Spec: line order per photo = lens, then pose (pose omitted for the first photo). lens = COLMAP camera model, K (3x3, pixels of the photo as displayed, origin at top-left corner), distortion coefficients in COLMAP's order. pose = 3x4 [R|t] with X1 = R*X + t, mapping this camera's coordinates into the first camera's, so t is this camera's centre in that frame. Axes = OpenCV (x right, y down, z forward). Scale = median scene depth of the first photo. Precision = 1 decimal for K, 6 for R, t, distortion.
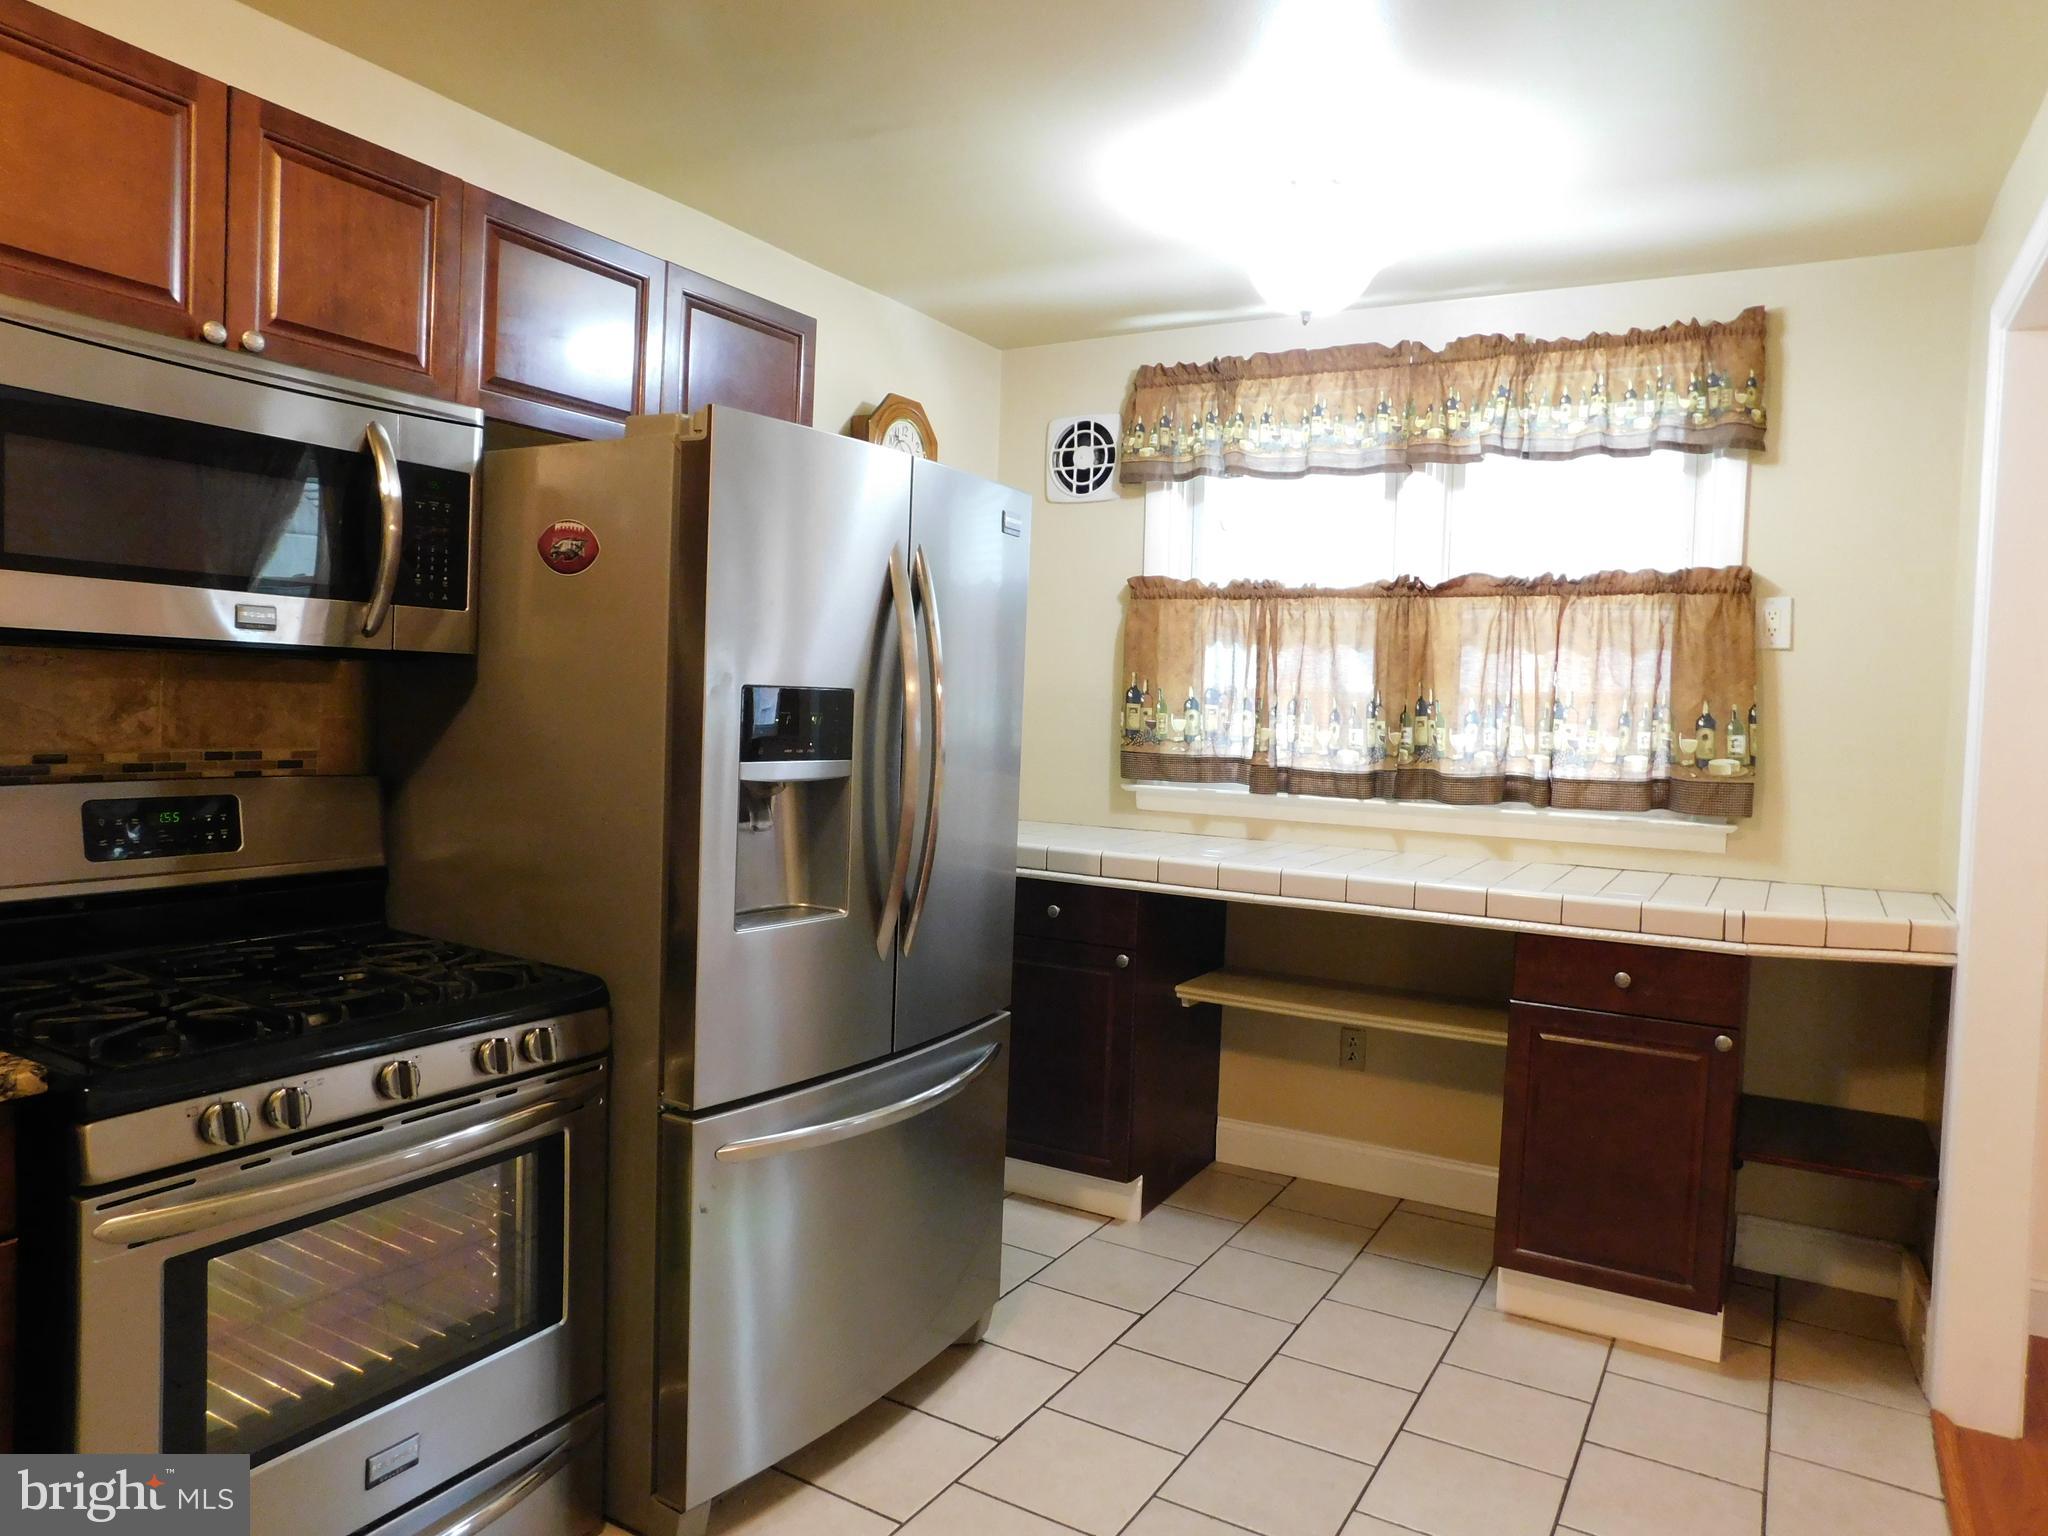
lens RADIAL K [[1357.9, 0, 1015.4], [0, 1357.9, 755.4], [0, 0, 1]] dist [-0.020713, 0.016016]
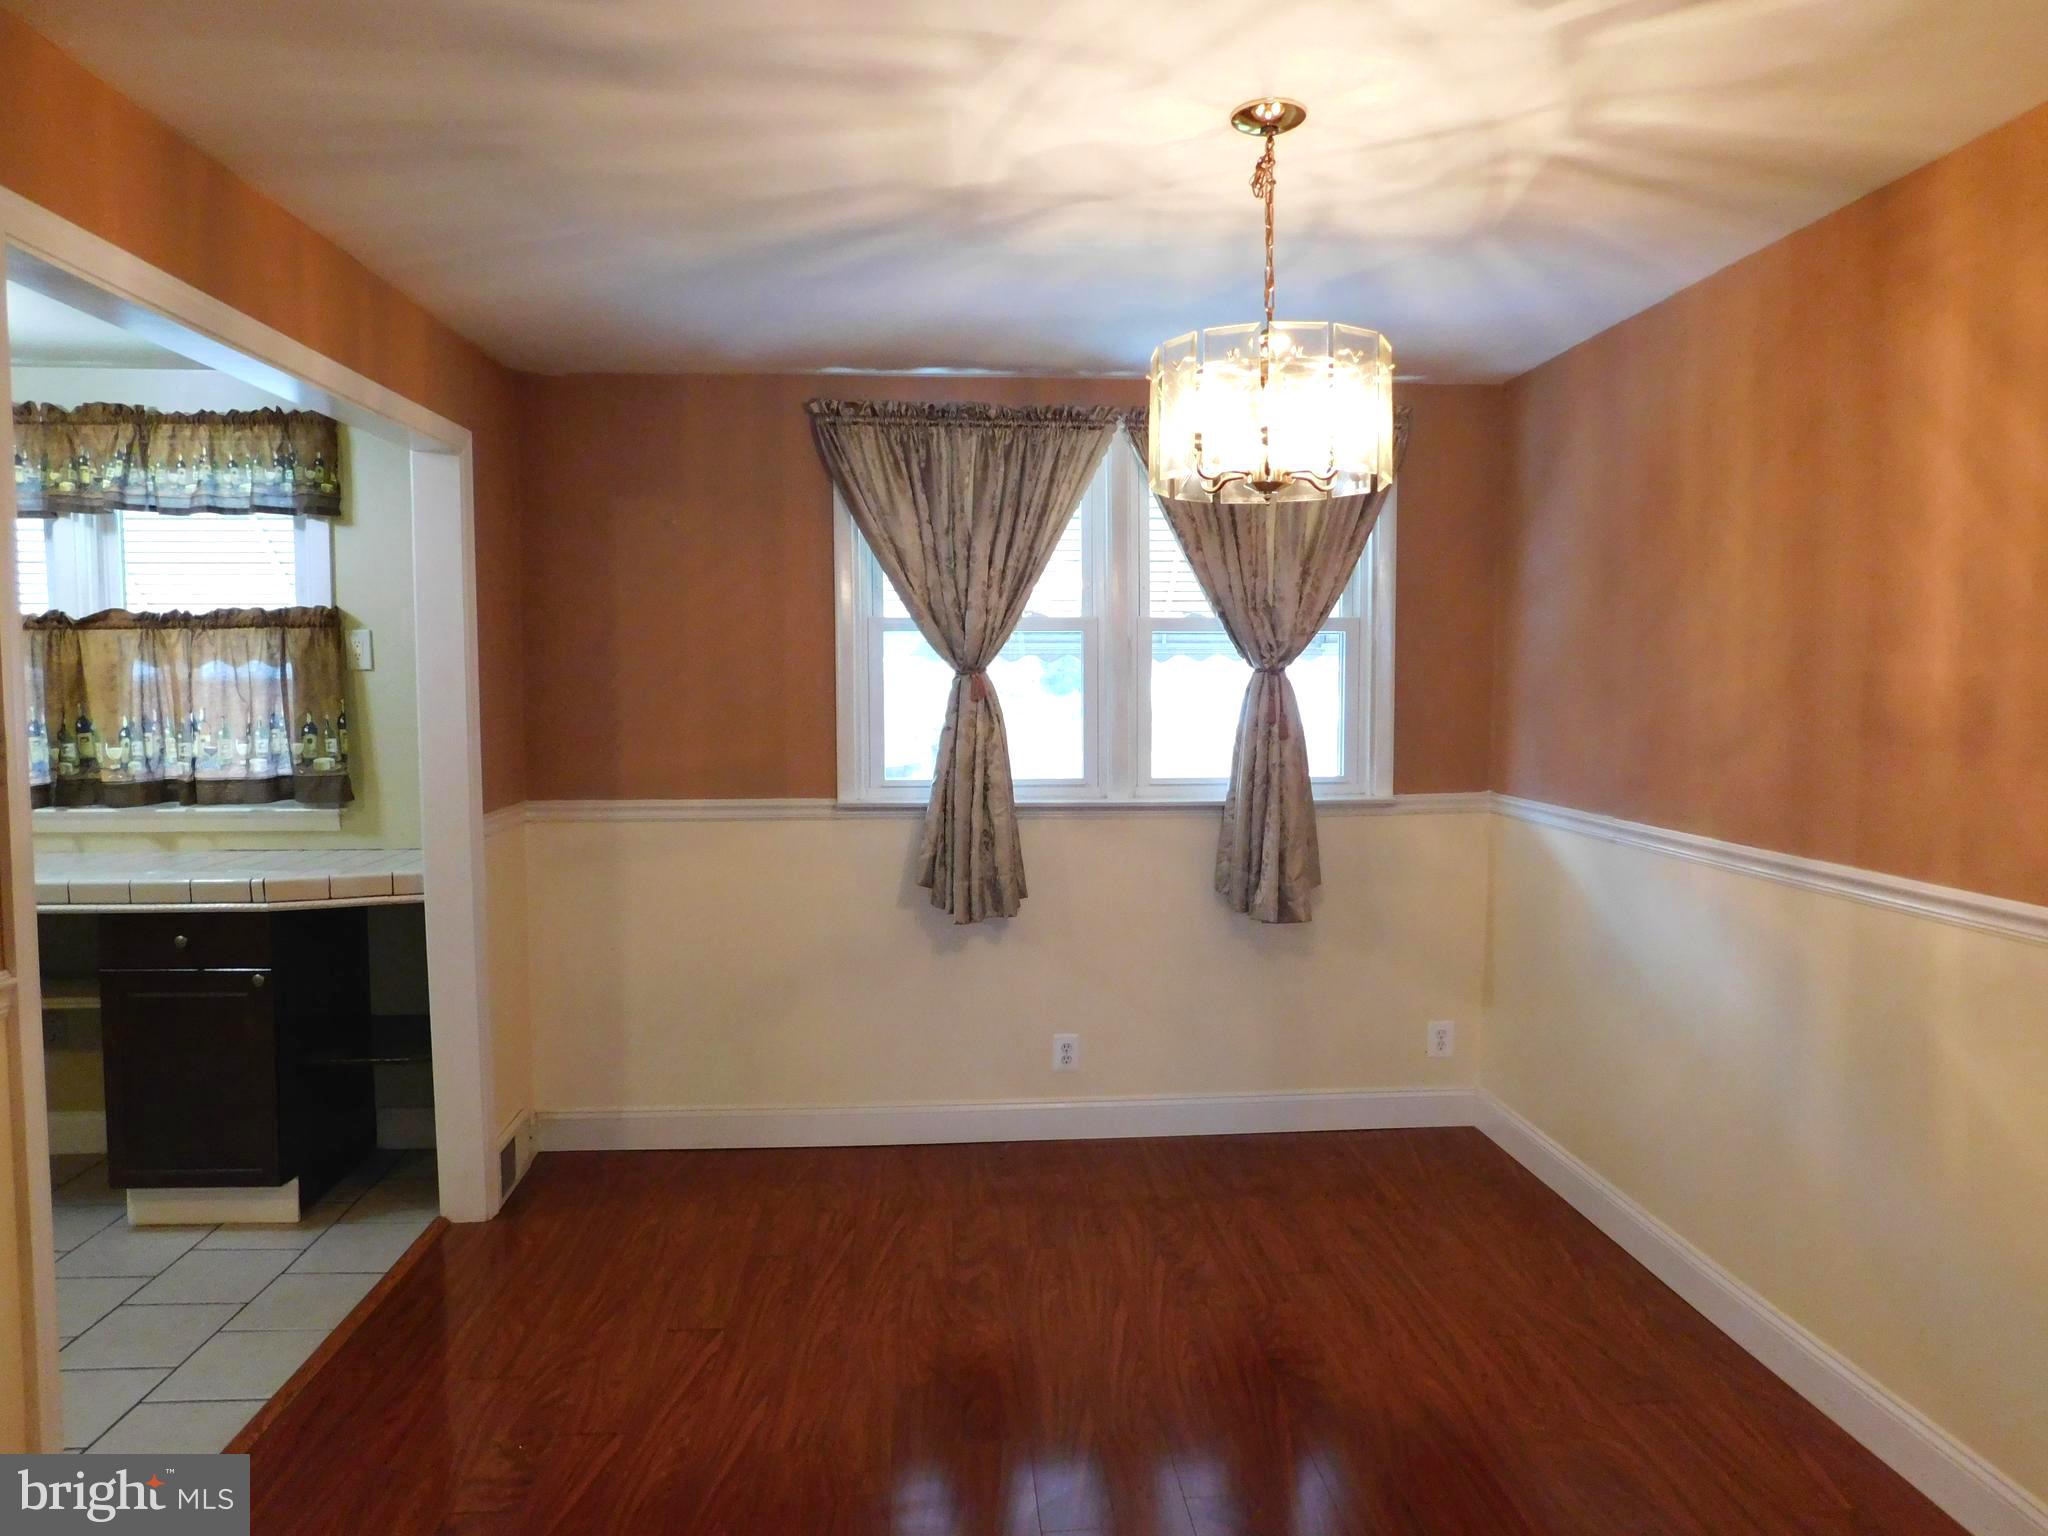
lens RADIAL K [[1357.9, 0, 1023.0], [0, 1357.9, 777.6], [0, 0, 1]] dist [-0.020713, 0.016016]
pose [[0.847162, -0.061962, 0.527709, 0.393922], [0.052559, 0.998079, 0.032815, 0.013873], [-0.528729, -0.000064, 0.848791, -0.412877]]
